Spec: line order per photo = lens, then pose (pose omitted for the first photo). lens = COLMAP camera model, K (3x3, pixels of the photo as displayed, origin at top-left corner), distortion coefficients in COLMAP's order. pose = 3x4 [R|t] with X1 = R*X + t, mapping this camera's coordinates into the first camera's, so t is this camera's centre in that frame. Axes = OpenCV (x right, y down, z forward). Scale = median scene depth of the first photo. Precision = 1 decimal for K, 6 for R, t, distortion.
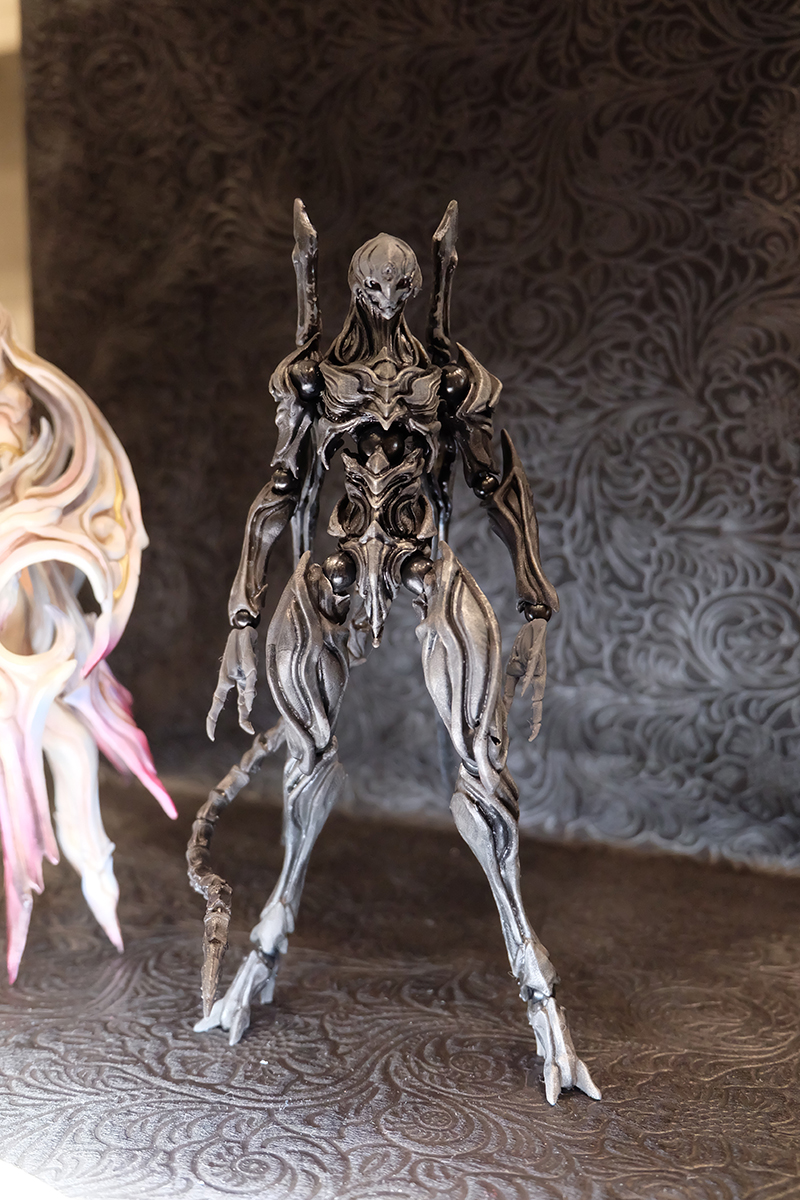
lens RADIAL K [[1137.5, 0, 399.4], [0, 1137.5, 598.1], [0, 0, 1]] dist [-0.007532, 0.000000]
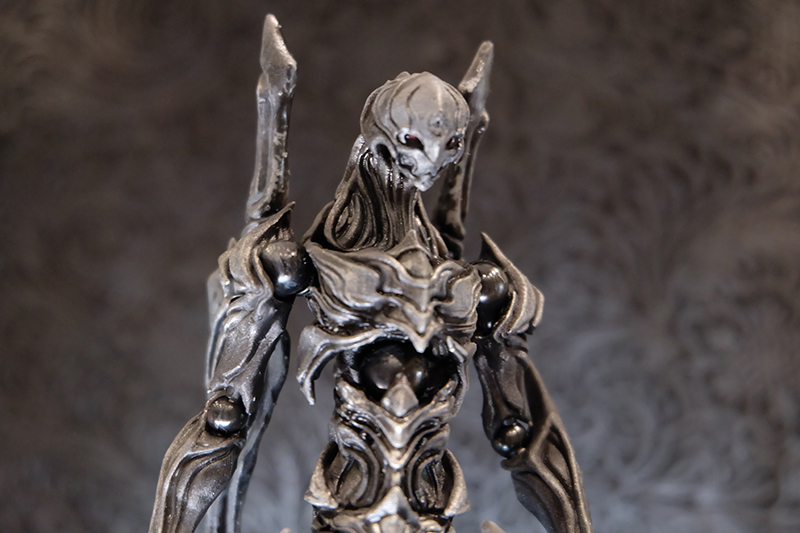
lens RADIAL K [[1381.9, 0, 400.7], [0, 1381.9, 269.6], [0, 0, 1]] dist [-0.127372, 0.000000]
pose [[0.973776, 0.075597, 0.214582, -0.181623], [-0.030663, 0.978184, -0.205466, -0.025640], [-0.225433, 0.193498, 0.954850, 0.201597]]
